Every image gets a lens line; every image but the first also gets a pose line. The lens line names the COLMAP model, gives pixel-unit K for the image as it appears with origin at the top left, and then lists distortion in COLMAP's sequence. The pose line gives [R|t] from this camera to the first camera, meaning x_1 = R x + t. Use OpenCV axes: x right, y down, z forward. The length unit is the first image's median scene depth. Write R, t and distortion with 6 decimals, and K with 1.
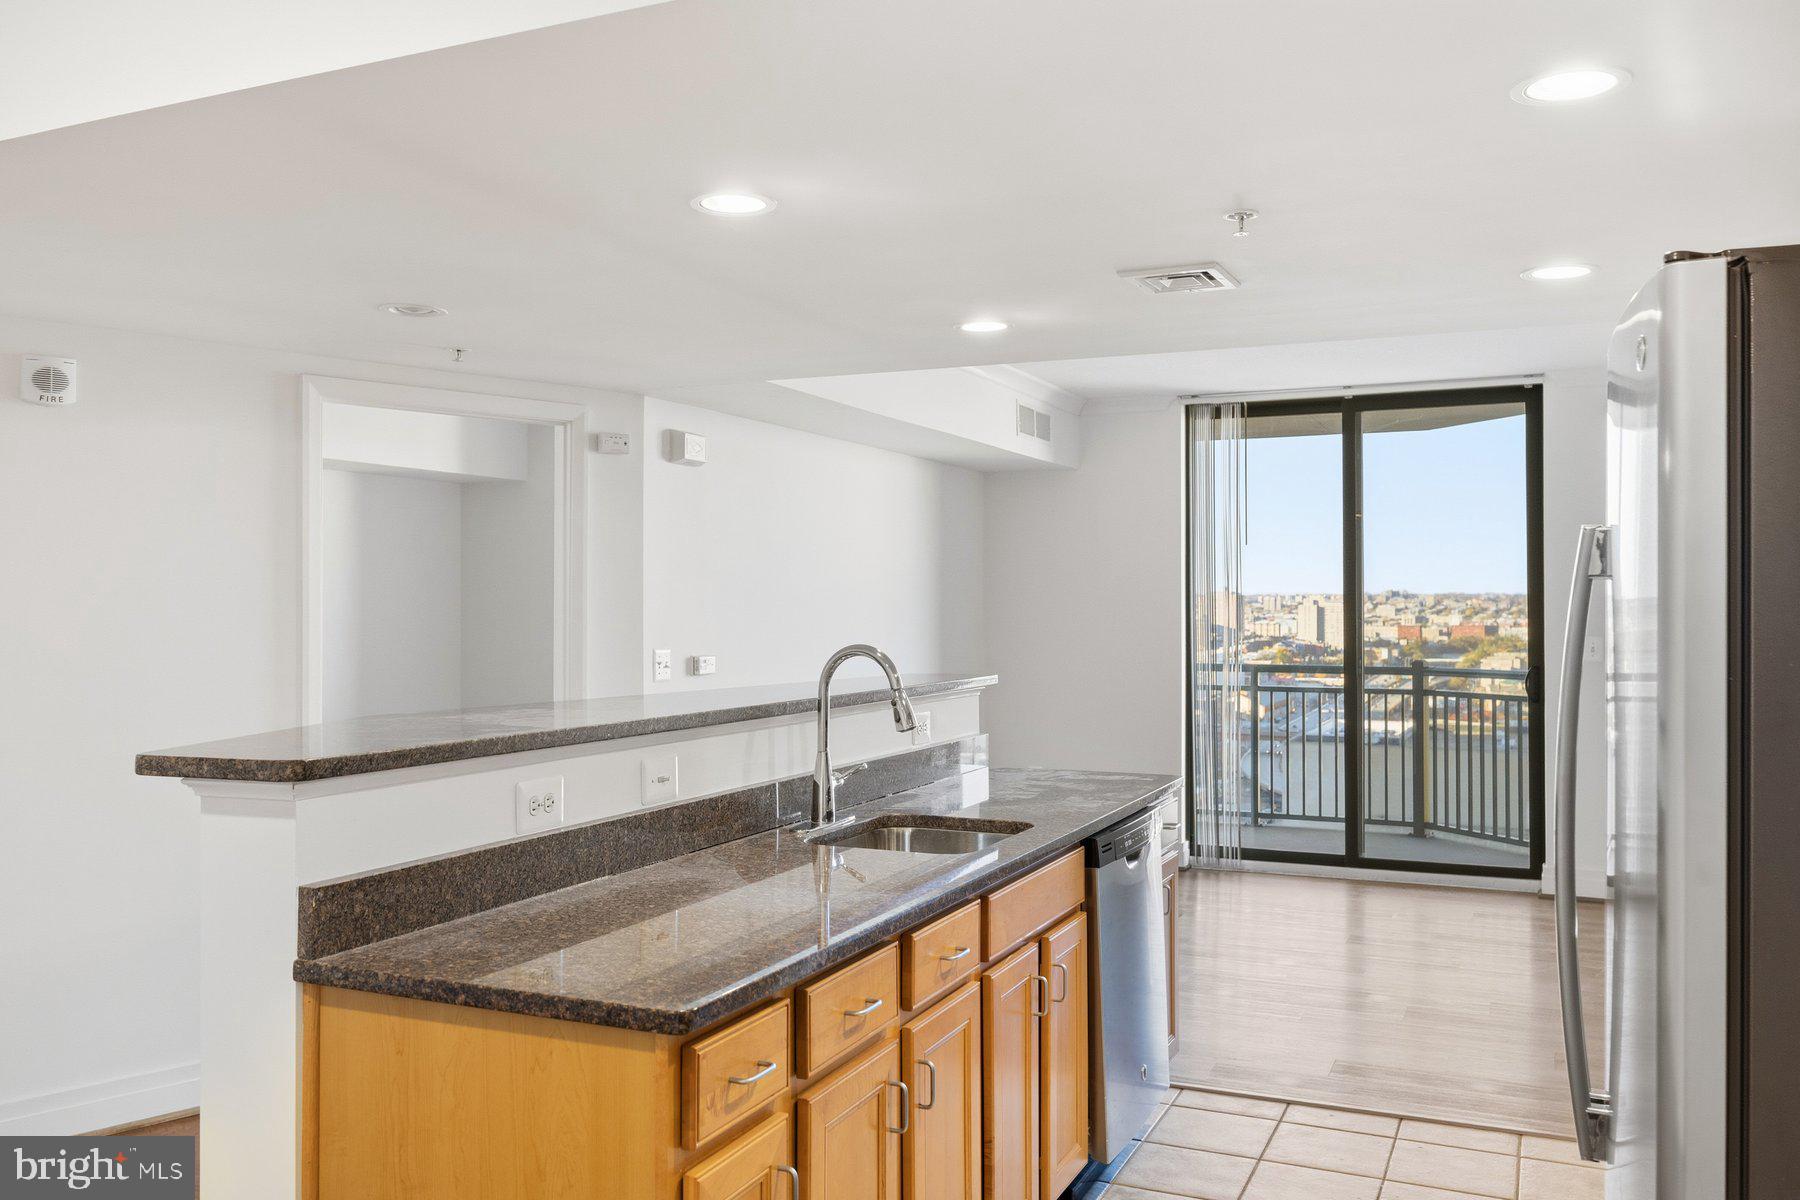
lens RADIAL K [[1438.2, 0, 900.0], [0, 1438.2, 600.0], [0, 0, 1]] dist [-0.000210, -0.001046]
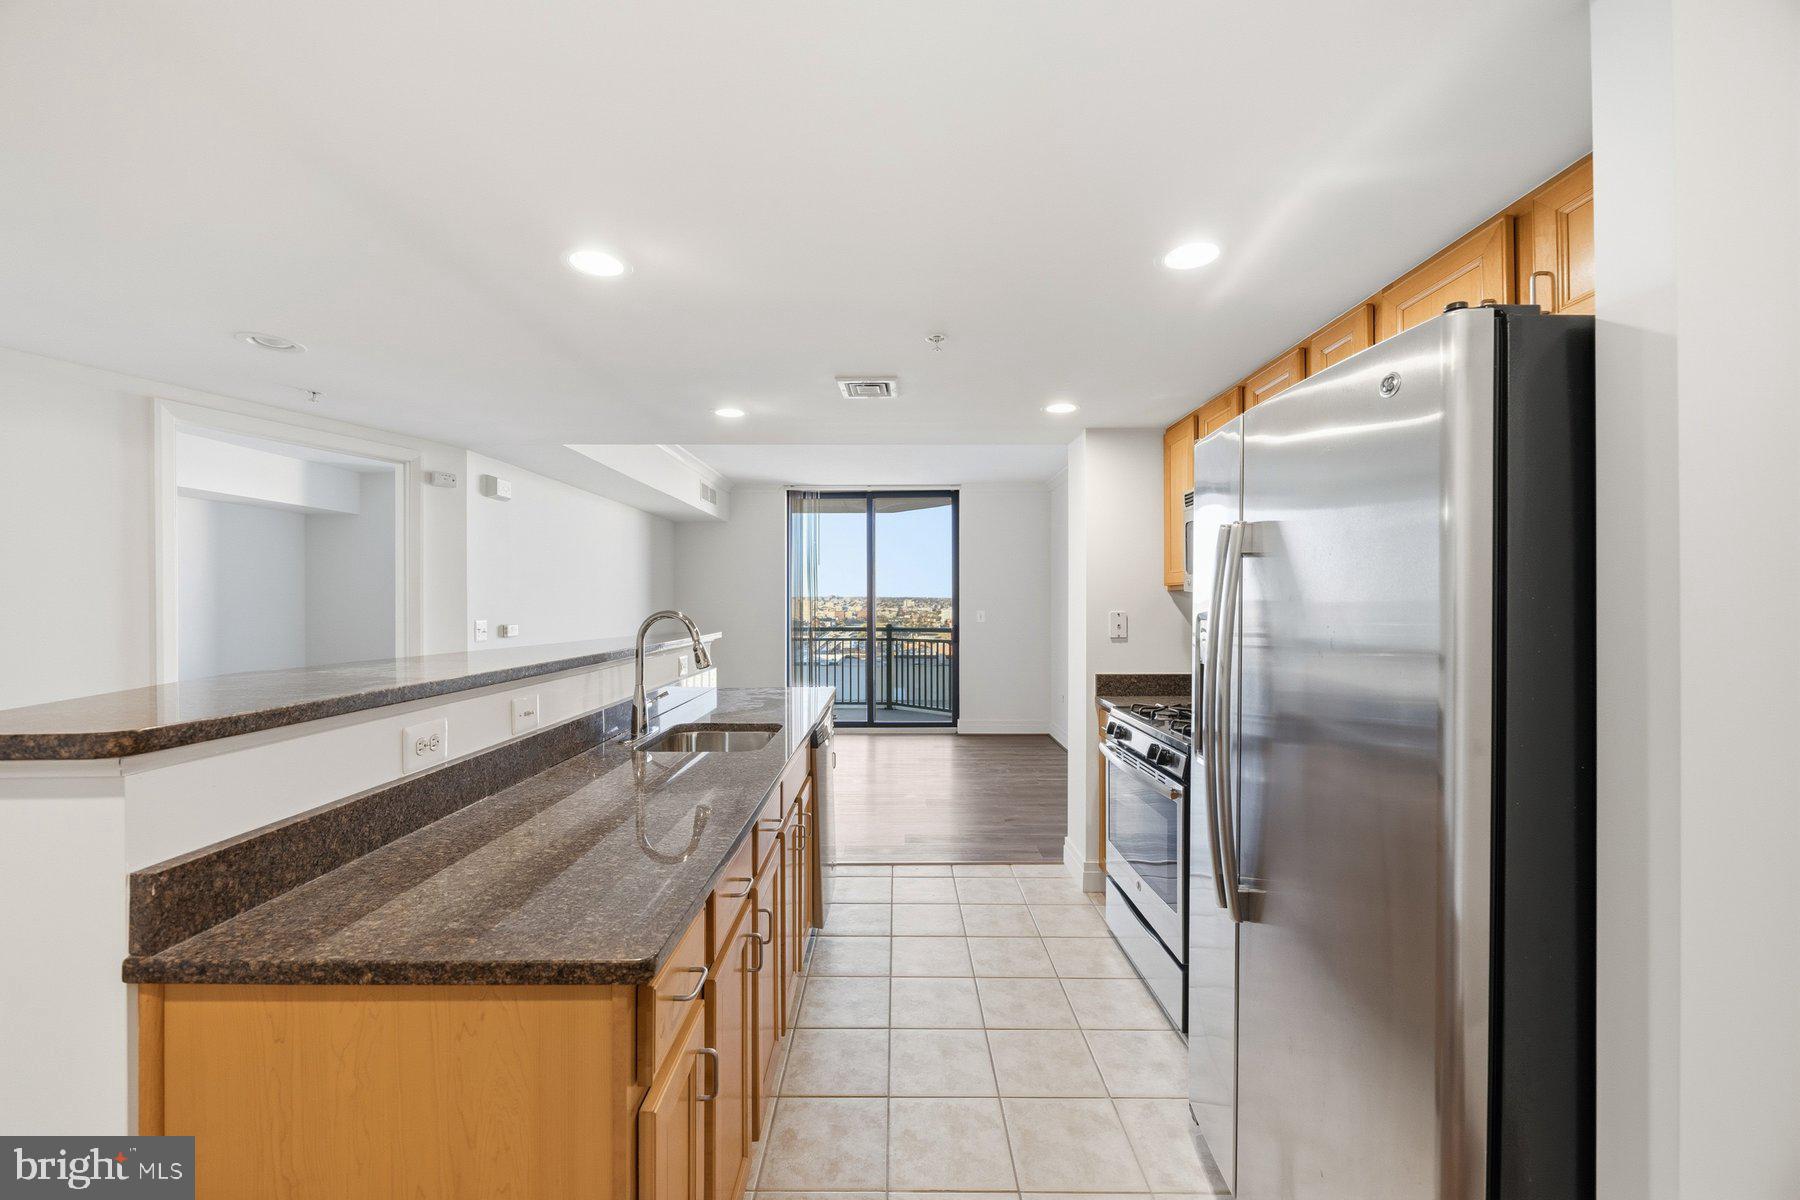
lens RADIAL K [[687.7, 0, 892.0], [0, 687.7, 606.1], [0, 0, 1]] dist [0.001156, -0.000134]
pose [[0.914545, -0.003535, 0.404468, -0.121969], [-0.000273, 0.999956, 0.009355, 0.024129], [-0.404483, -0.008666, 0.914504, 0.322359]]
